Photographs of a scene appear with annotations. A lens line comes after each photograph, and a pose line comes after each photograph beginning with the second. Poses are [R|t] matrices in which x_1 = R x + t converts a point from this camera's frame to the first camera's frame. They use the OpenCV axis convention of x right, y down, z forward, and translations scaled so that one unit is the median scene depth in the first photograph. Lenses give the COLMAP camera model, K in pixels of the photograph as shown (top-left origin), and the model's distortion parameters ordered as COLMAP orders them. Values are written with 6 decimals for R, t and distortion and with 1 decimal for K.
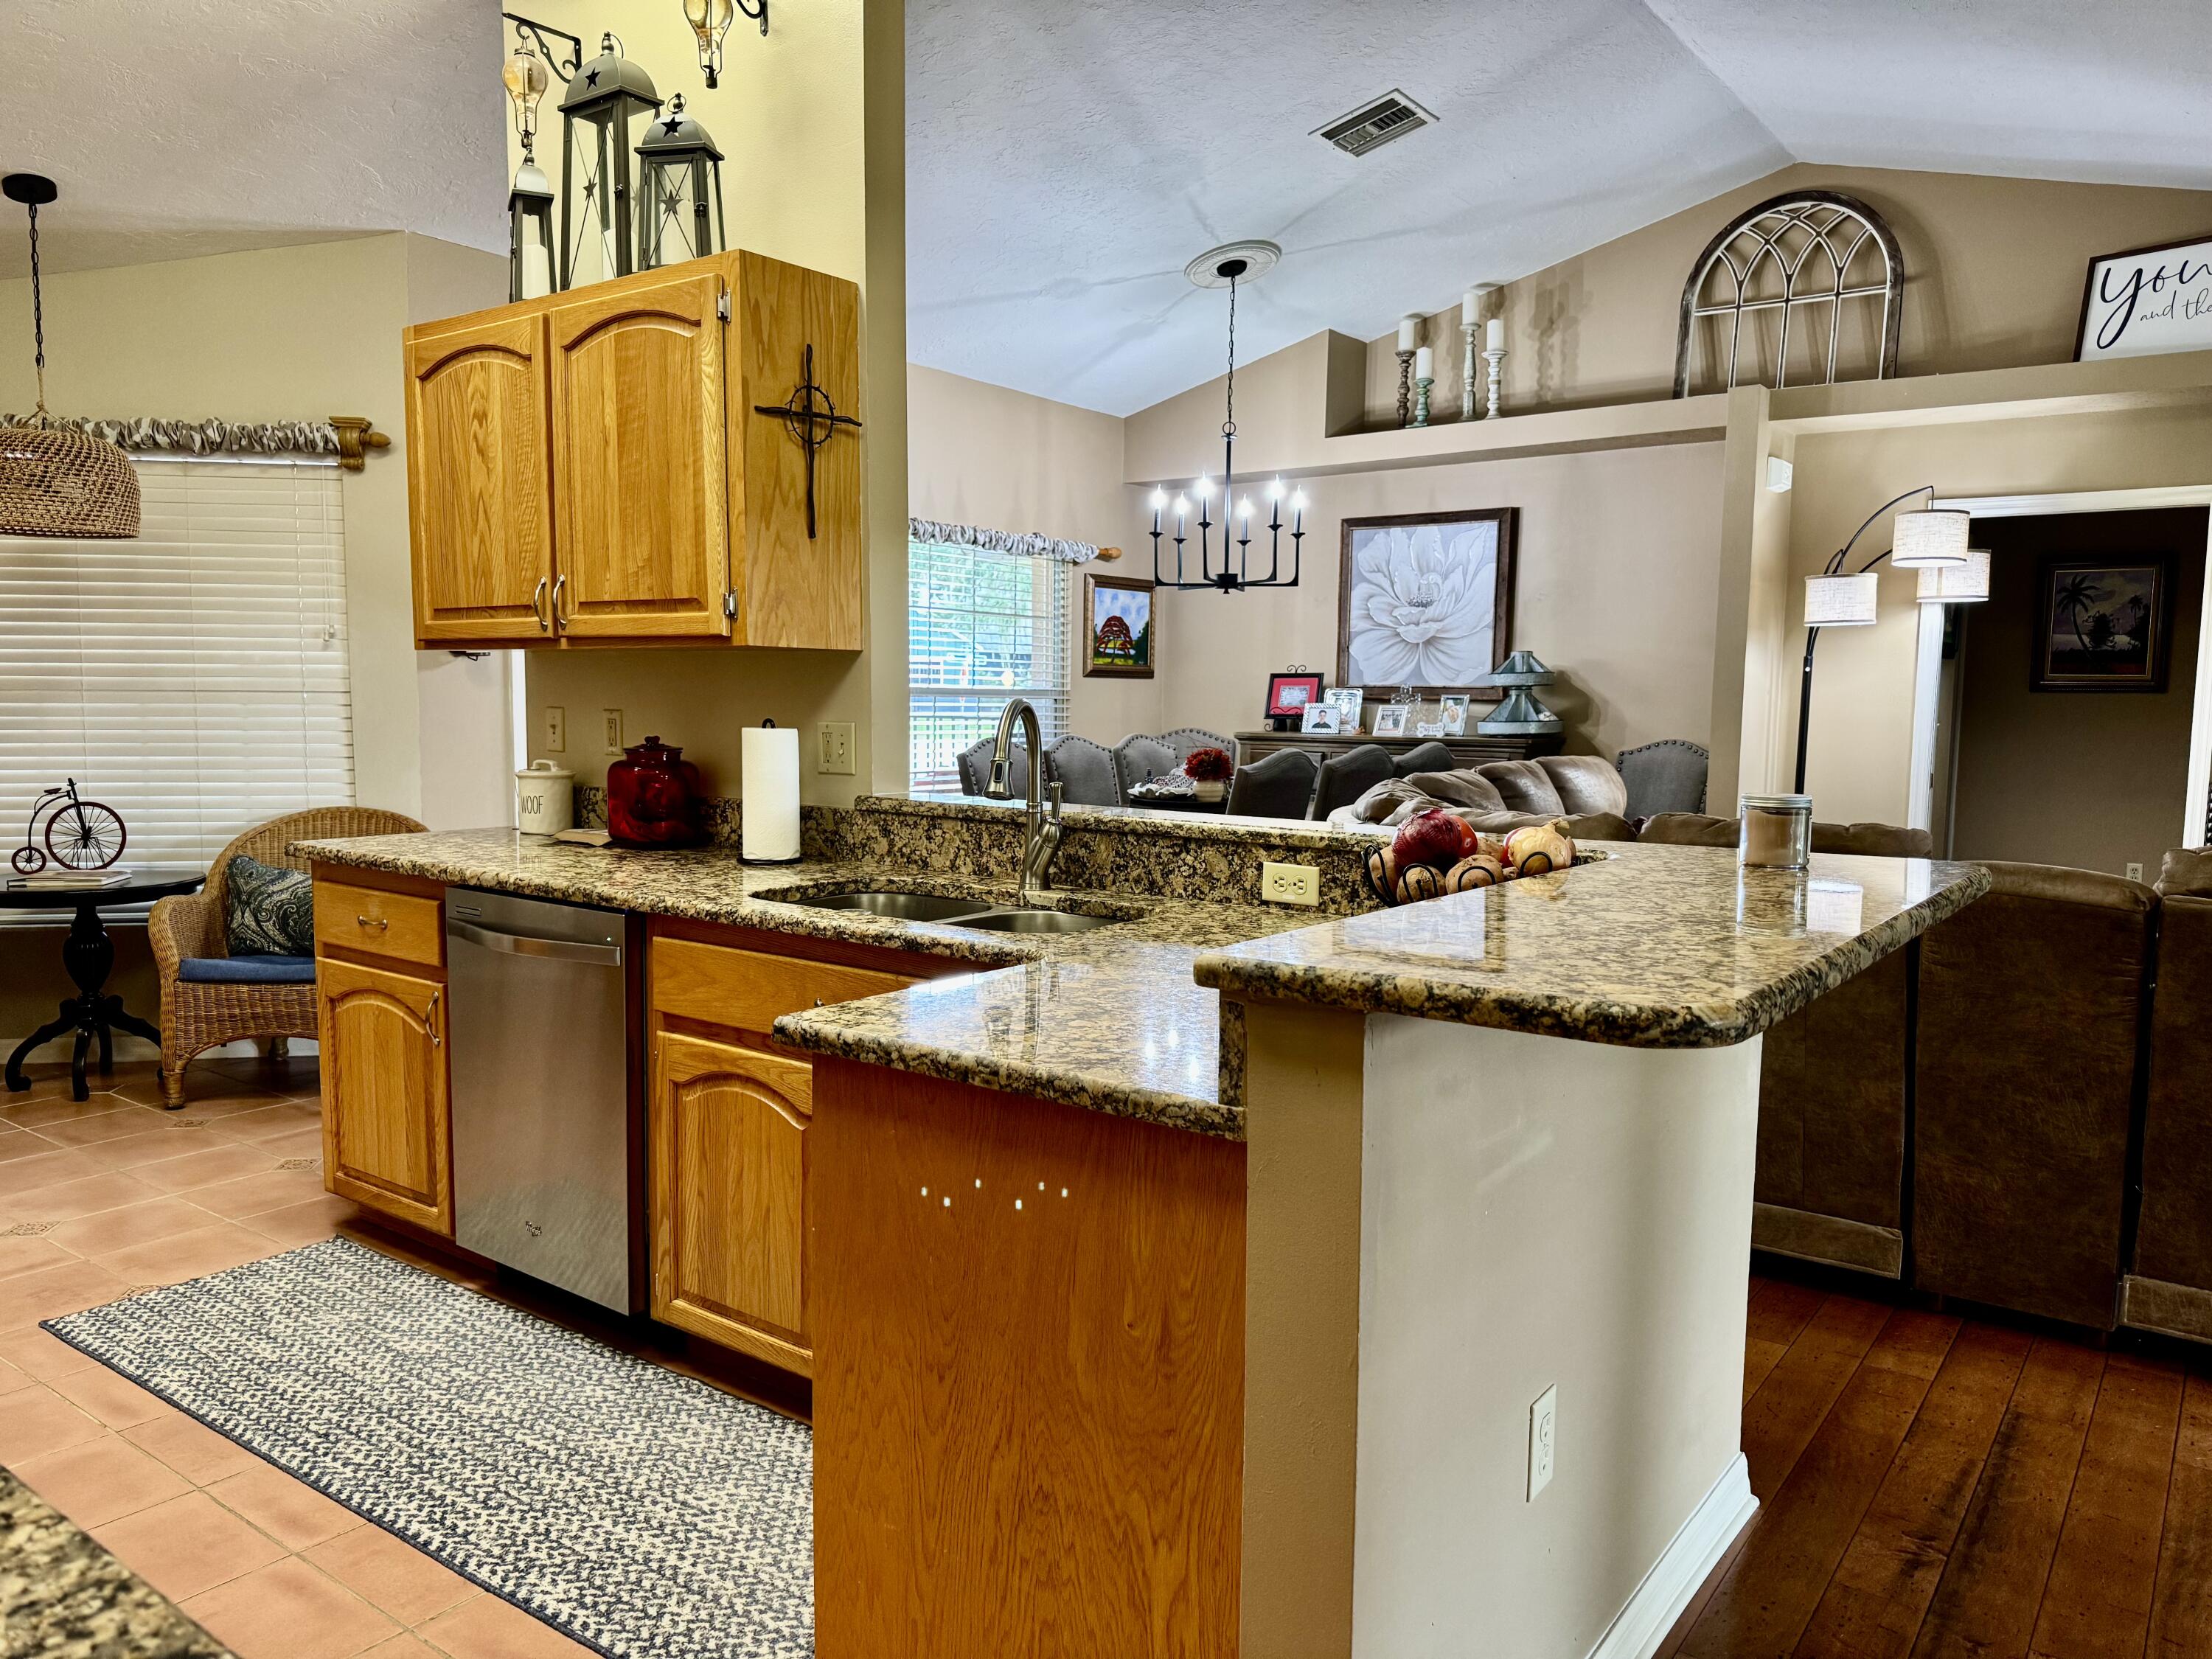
lens RADIAL K [[1558.8, 0, 1119.2], [0, 1558.8, 852.1], [0, 0, 1]] dist [0.048262, -0.048709]
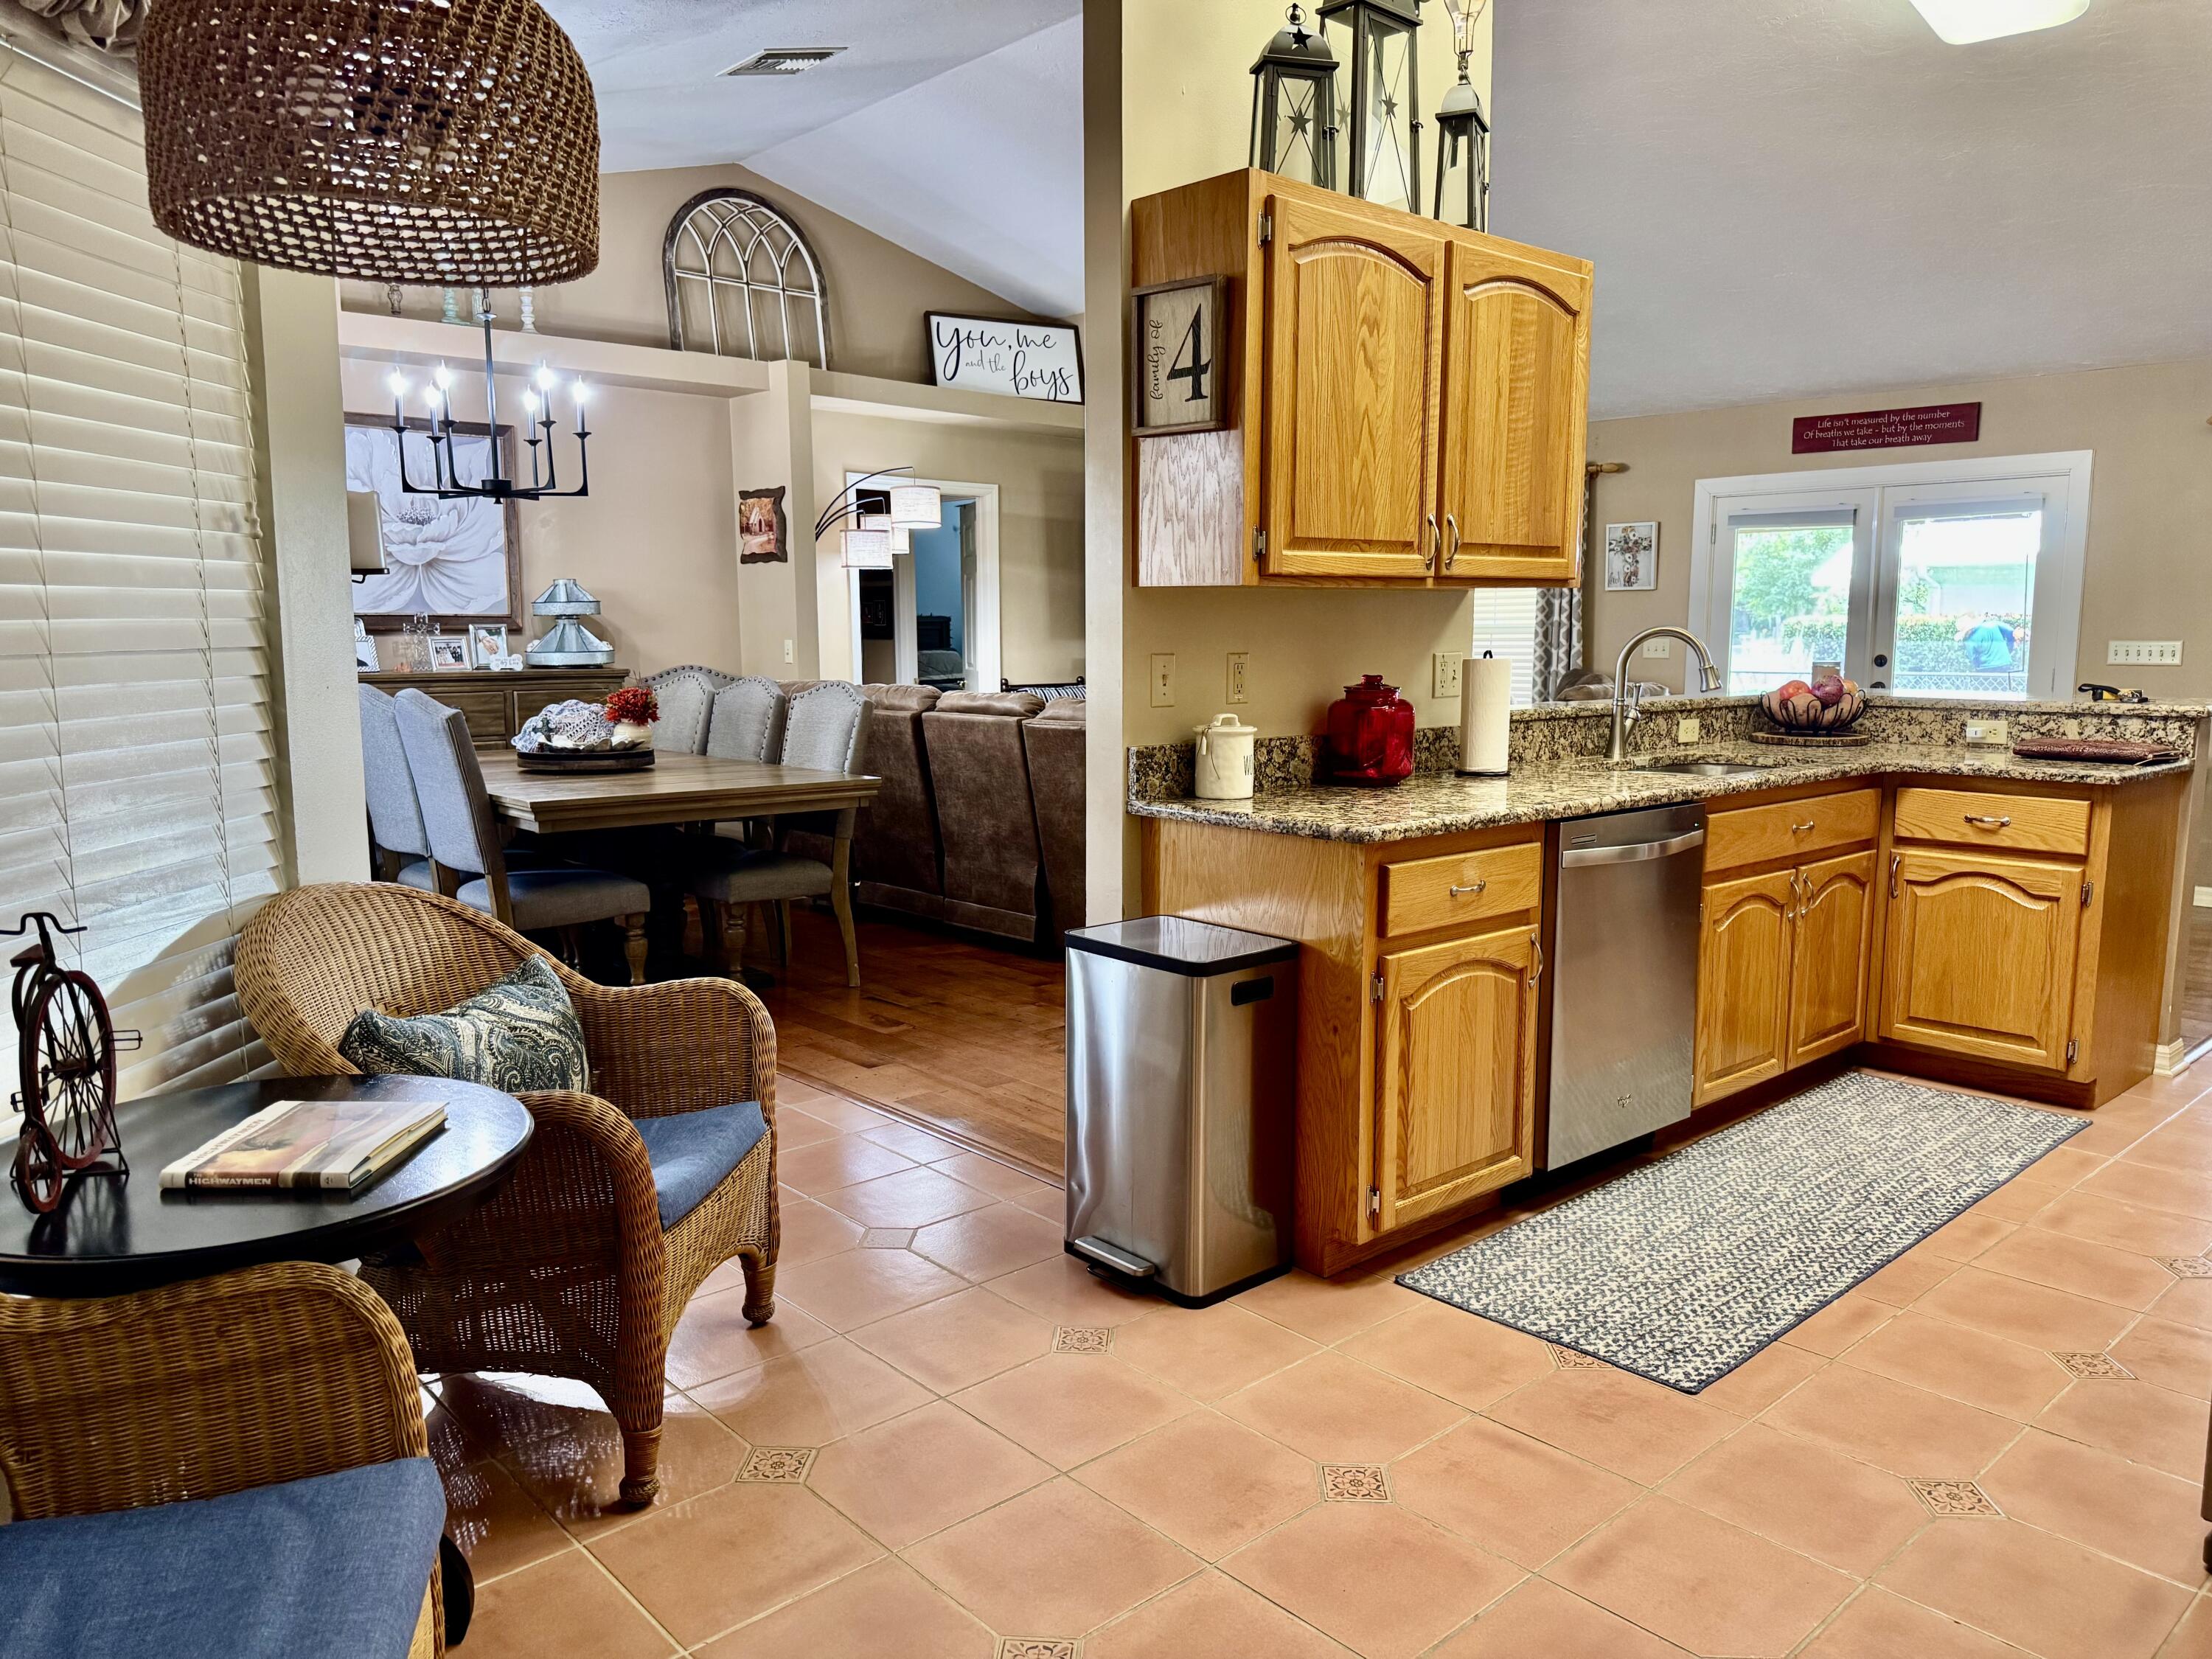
lens RADIAL K [[1558.8, 0, 1101.5], [0, 1558.8, 851.4], [0, 0, 1]] dist [0.048262, -0.048709]
pose [[0.197850, -0.153481, 0.968142, -0.807429], [0.104910, 0.985309, 0.134763, -0.070788], [-0.974602, 0.074904, 0.211045, 0.590343]]
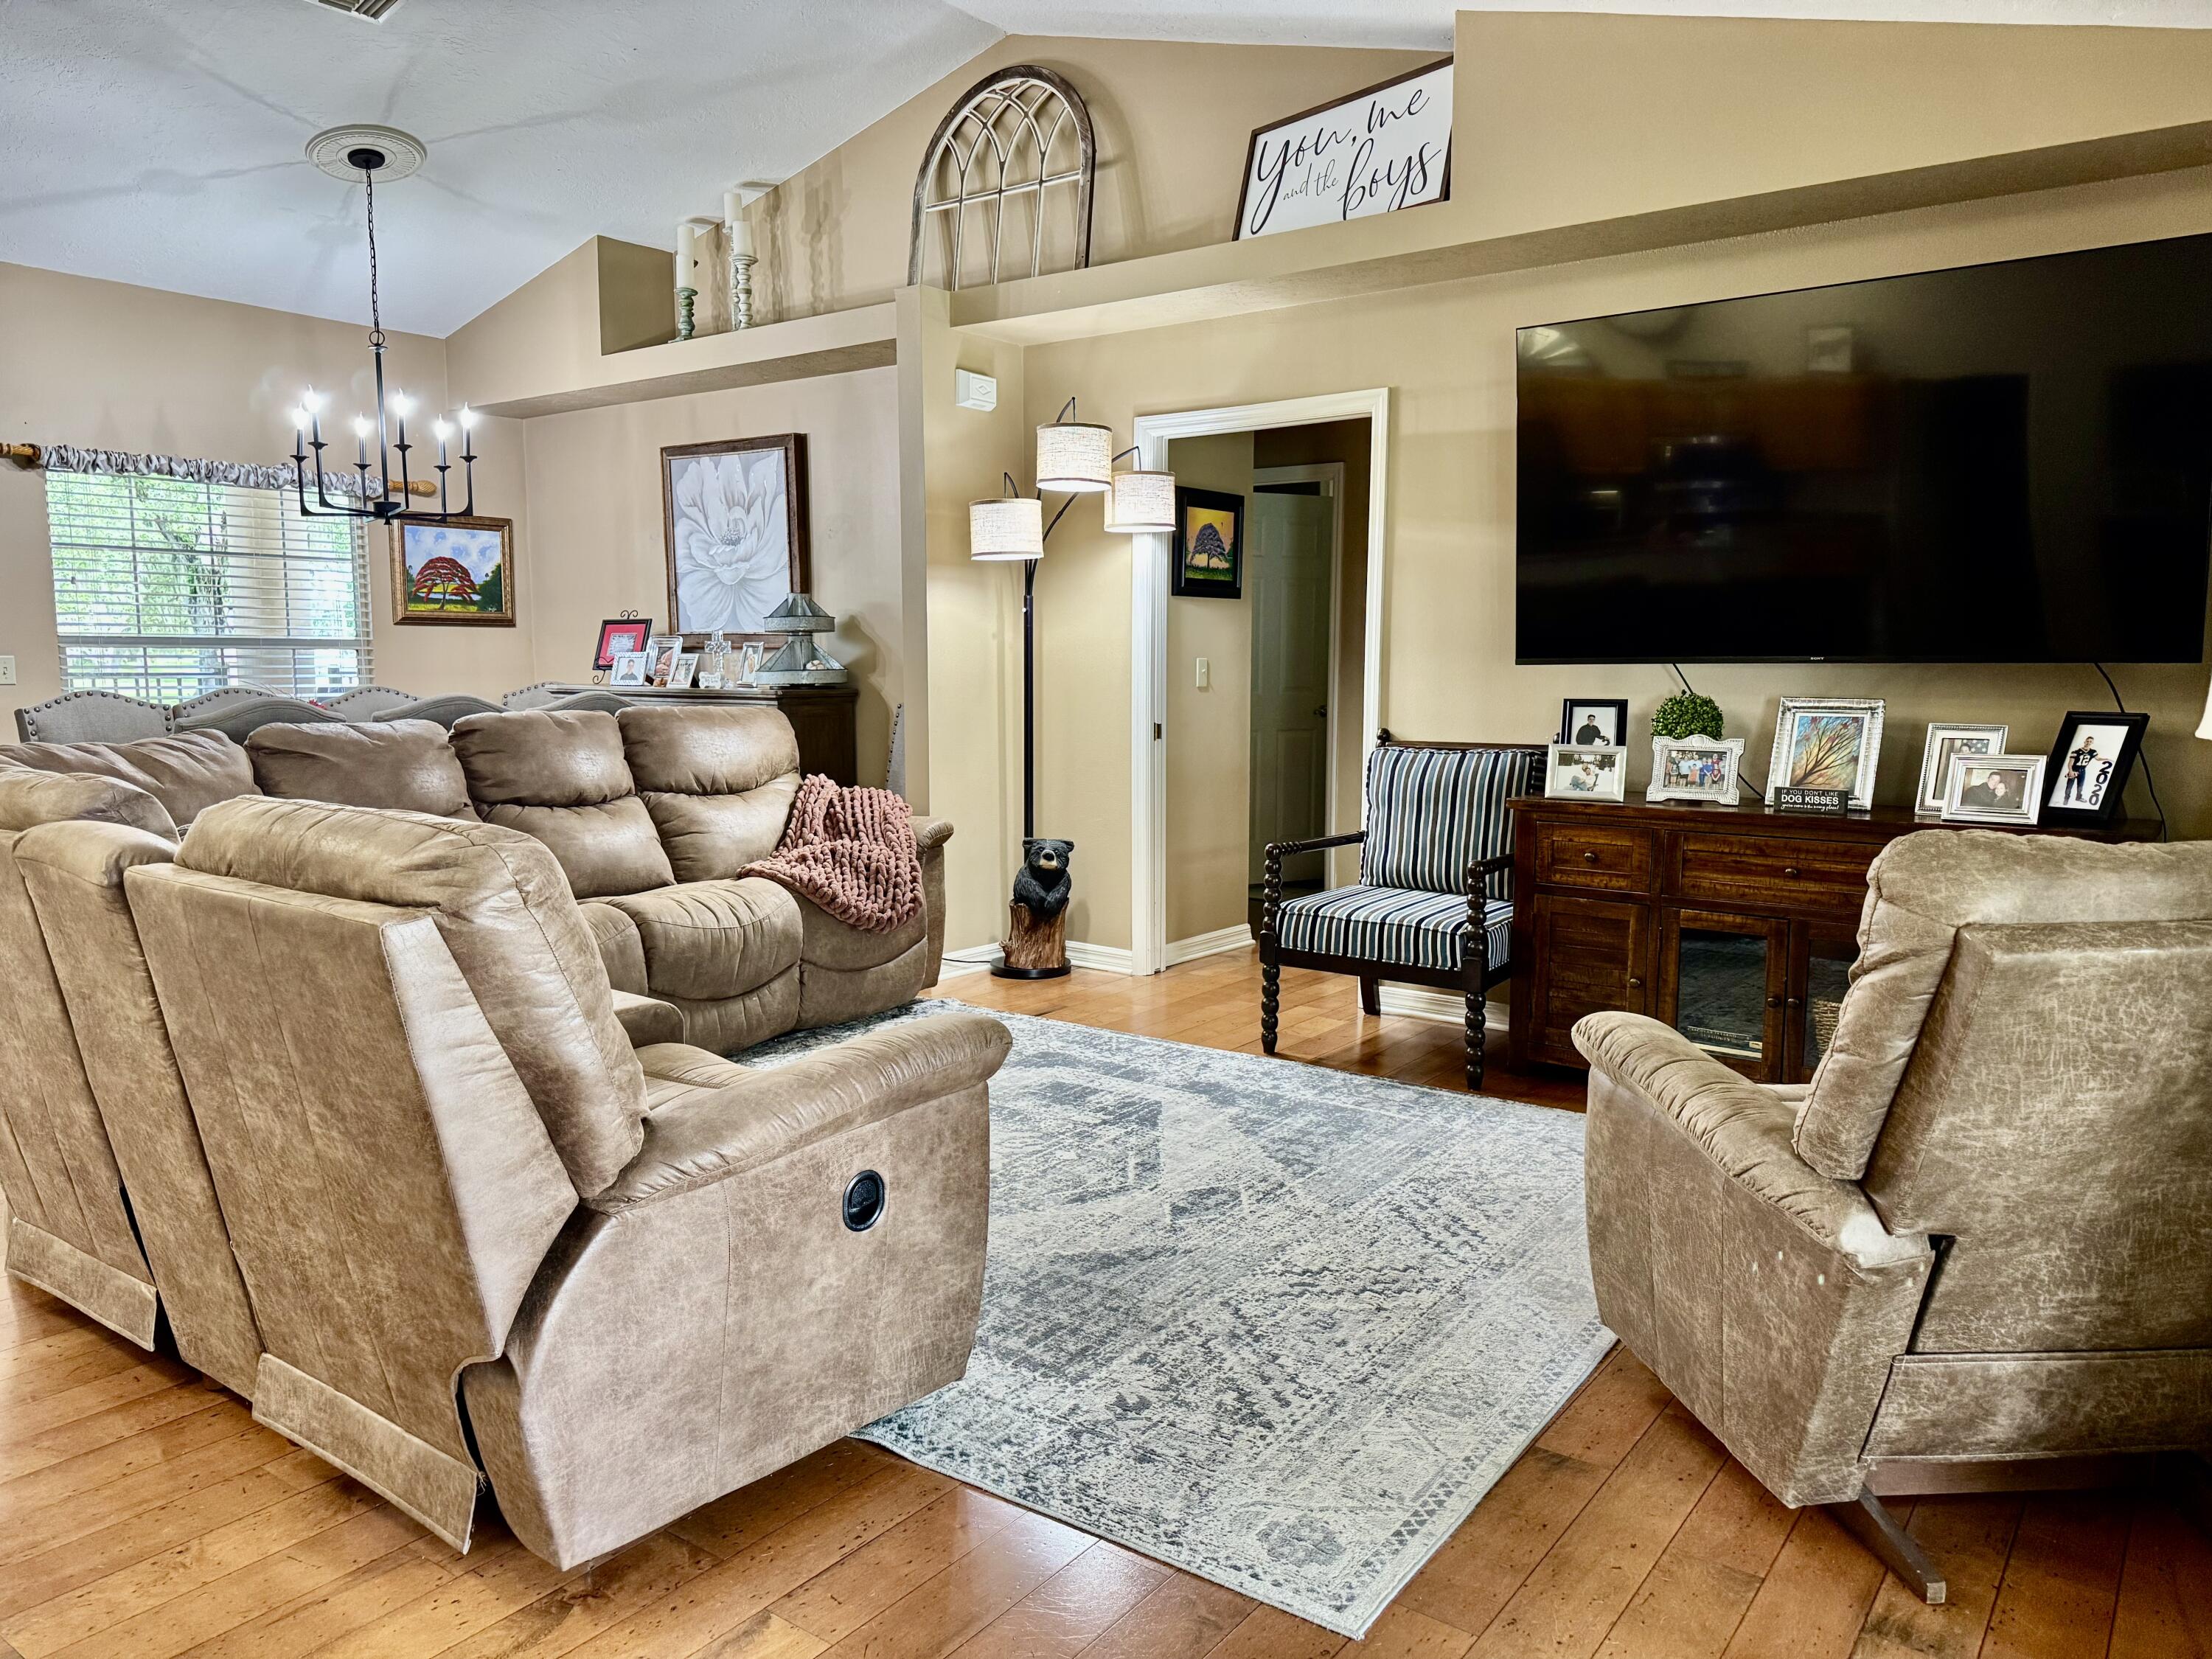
lens RADIAL K [[1558.8, 0, 1090.9], [0, 1558.8, 828.9], [0, 0, 1]] dist [0.048262, -0.048709]
pose [[0.999509, -0.001535, -0.031292, 0.560712], [0.001754, 0.999974, 0.006992, 0.002008], [0.031281, -0.007044, 0.999486, 0.130657]]
